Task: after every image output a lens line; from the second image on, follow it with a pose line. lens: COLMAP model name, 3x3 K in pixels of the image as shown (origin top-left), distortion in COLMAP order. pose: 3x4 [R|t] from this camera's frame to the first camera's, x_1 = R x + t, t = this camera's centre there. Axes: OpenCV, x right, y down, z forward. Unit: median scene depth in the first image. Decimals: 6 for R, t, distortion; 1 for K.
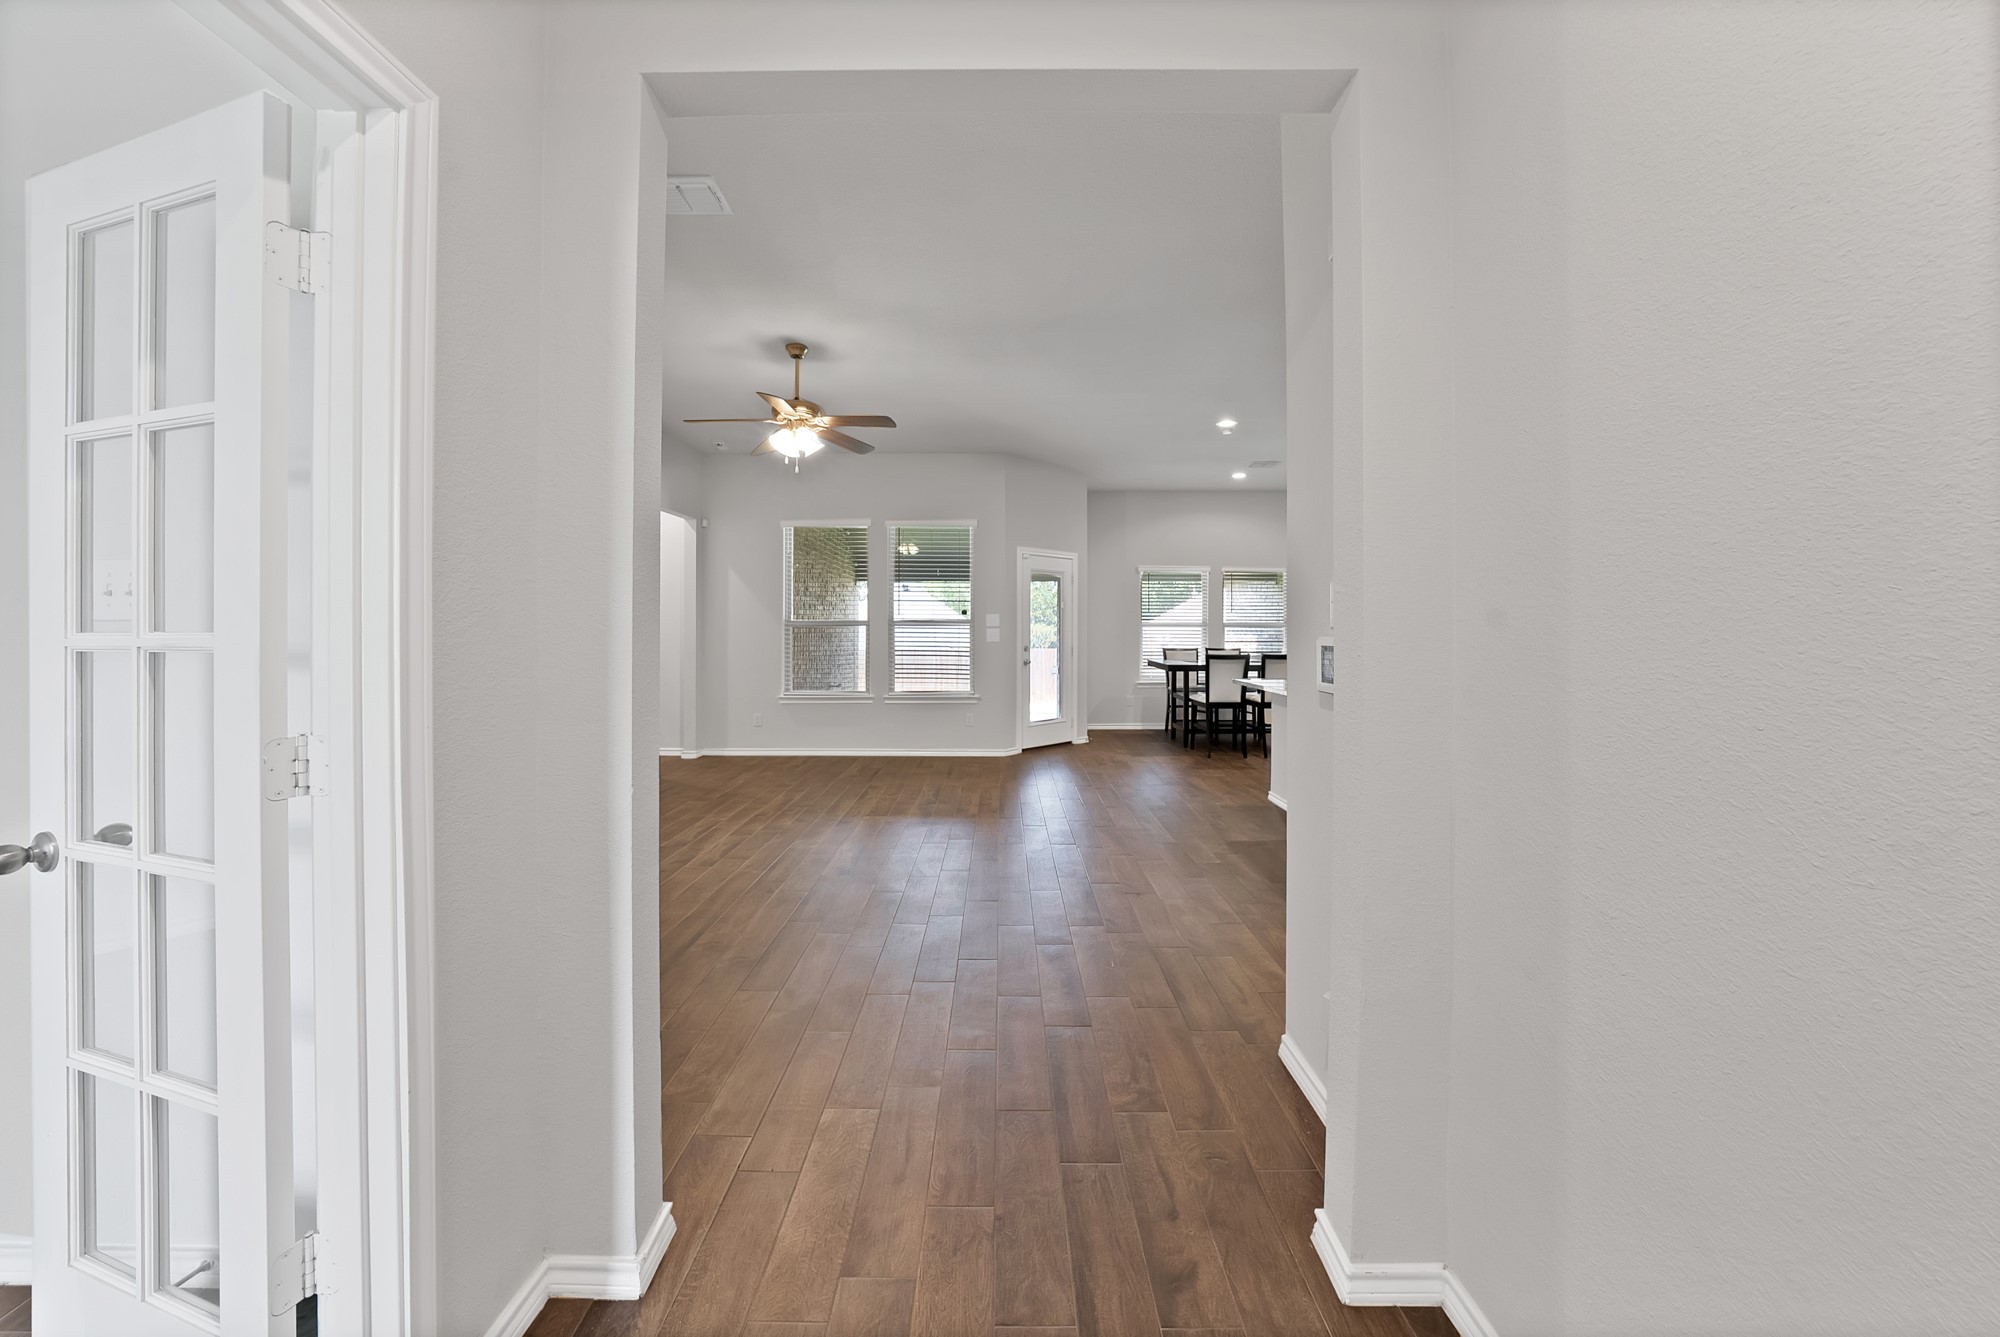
lens RADIAL K [[720.6, 0, 1004.0], [0, 720.6, 622.4], [0, 0, 1]] dist [-0.025298, 0.005436]
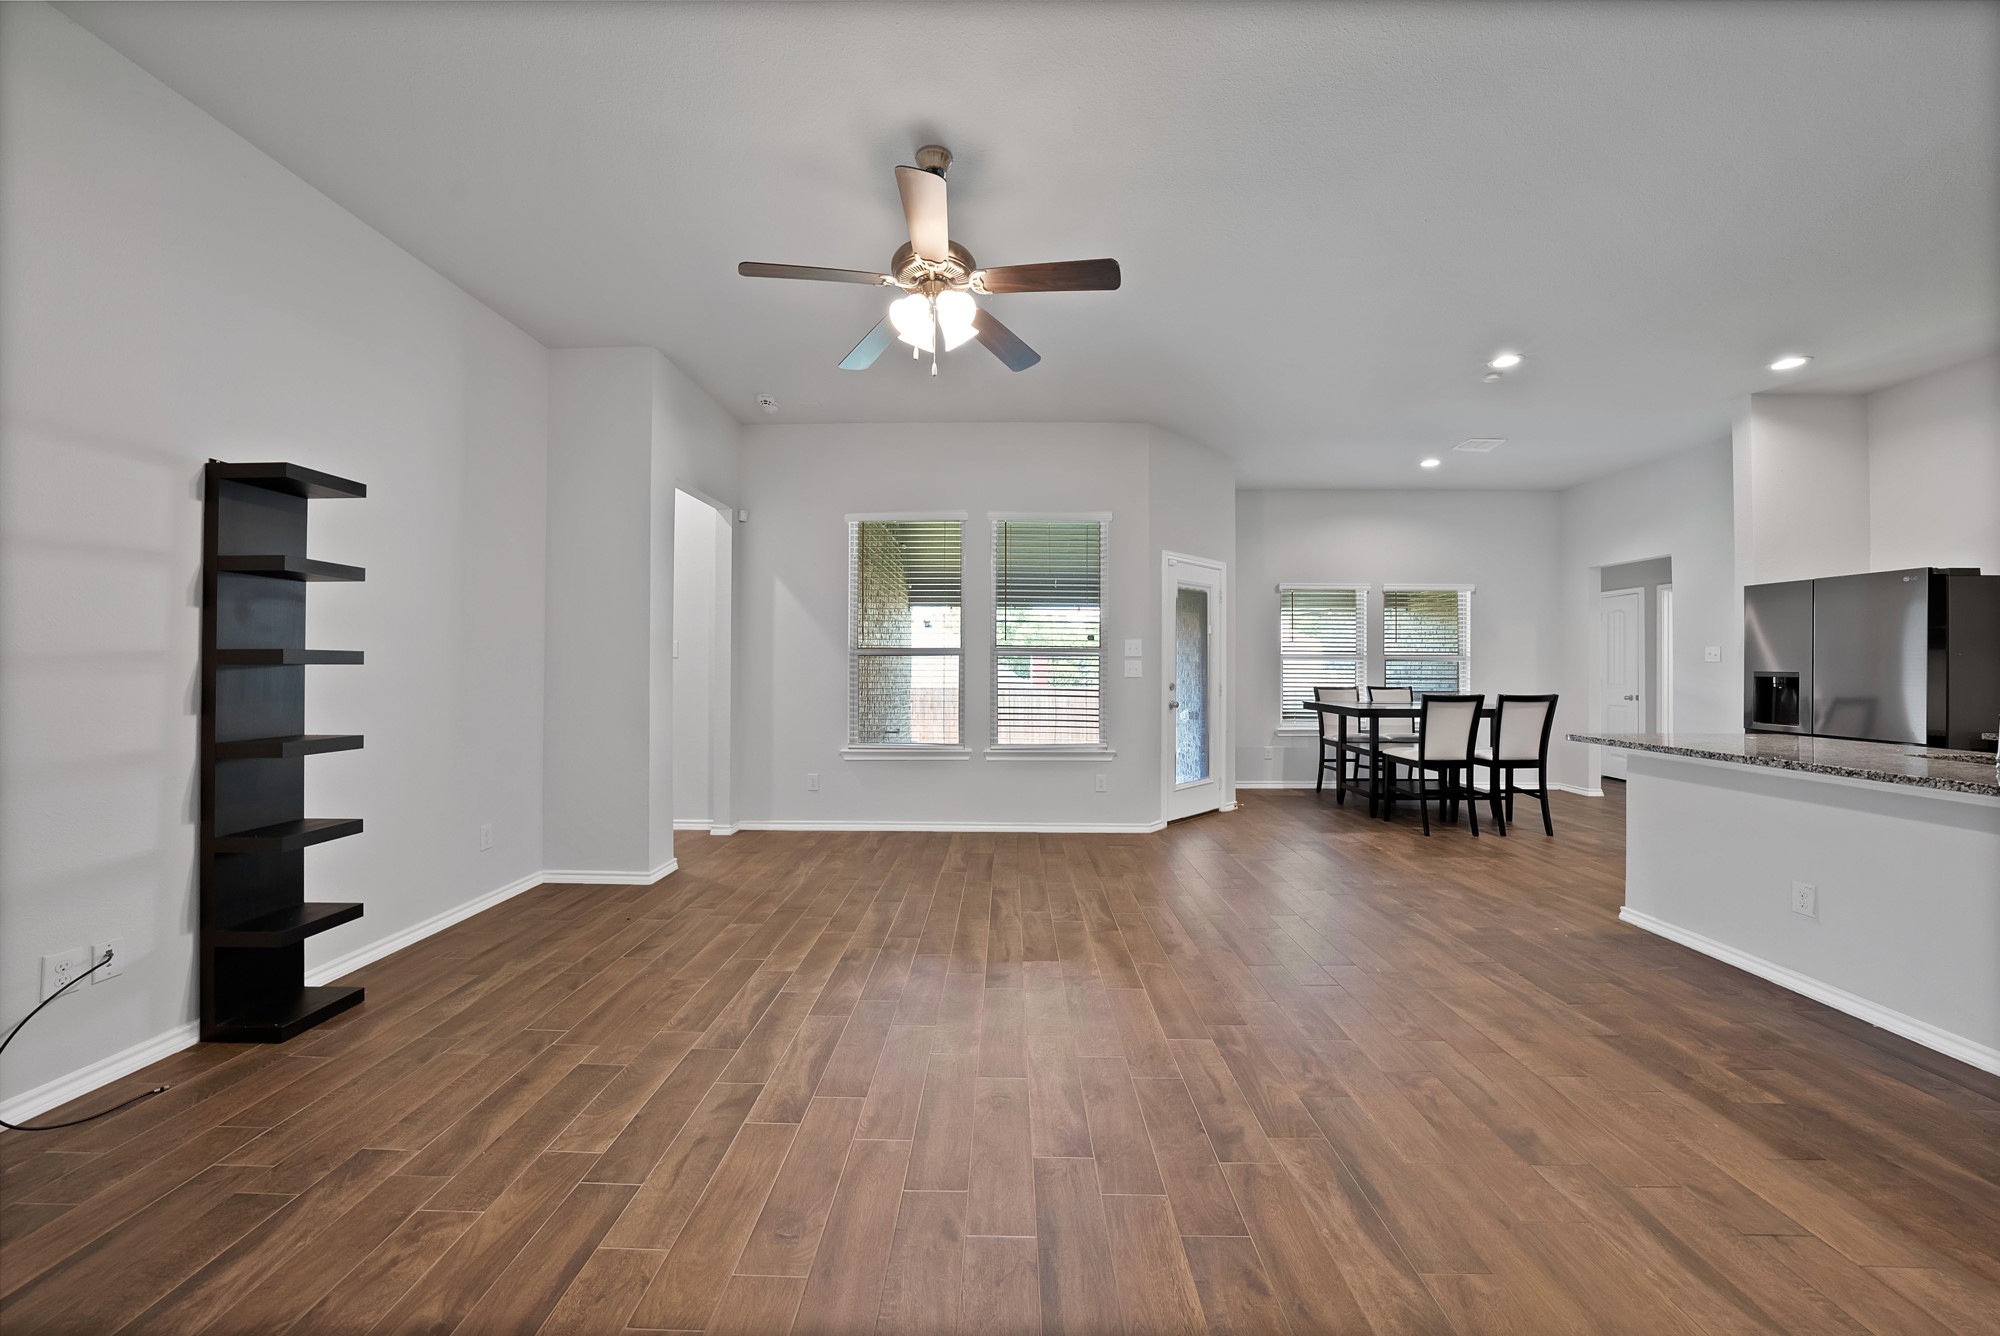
lens RADIAL K [[720.6, 0, 1005.5], [0, 720.6, 656.3], [0, 0, 1]] dist [-0.025298, 0.005436]
pose [[0.999973, 0.002638, -0.006865, -0.138630], [-0.002675, 0.999982, -0.005341, 0.010160], [0.006851, 0.005359, 0.999962, 0.264115]]
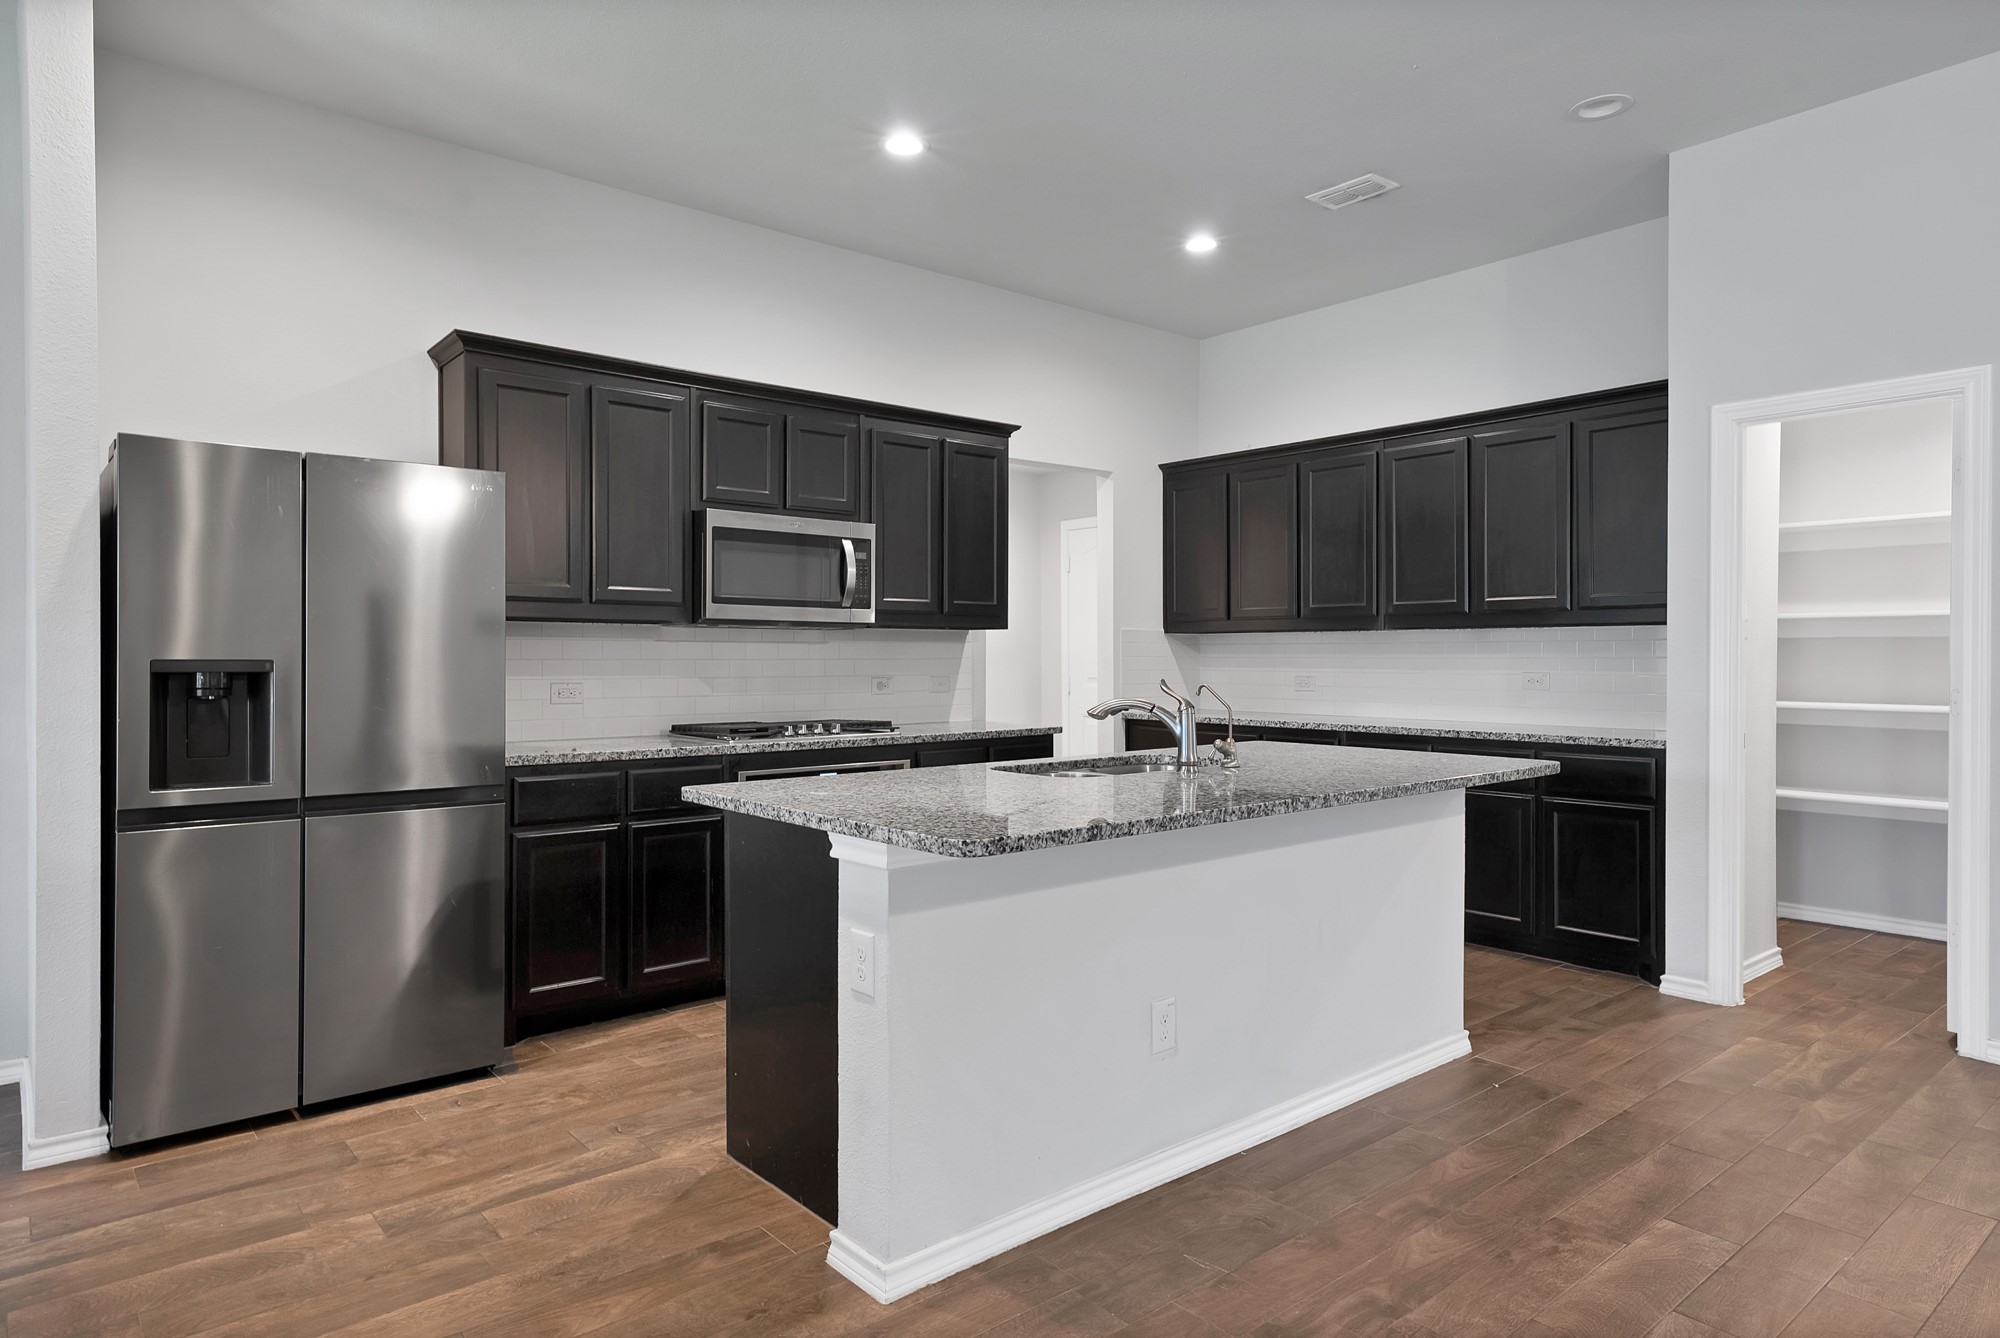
lens RADIAL K [[1166.8, 0, 988.6], [0, 1166.8, 671.7], [0, 0, 1]] dist [0.021000, 0.001336]
pose [[-0.639762, -0.012945, 0.768464, 0.023611], [-0.008484, 0.999916, 0.009780, 0.015893], [-0.768526, -0.000263, -0.639819, 0.925722]]
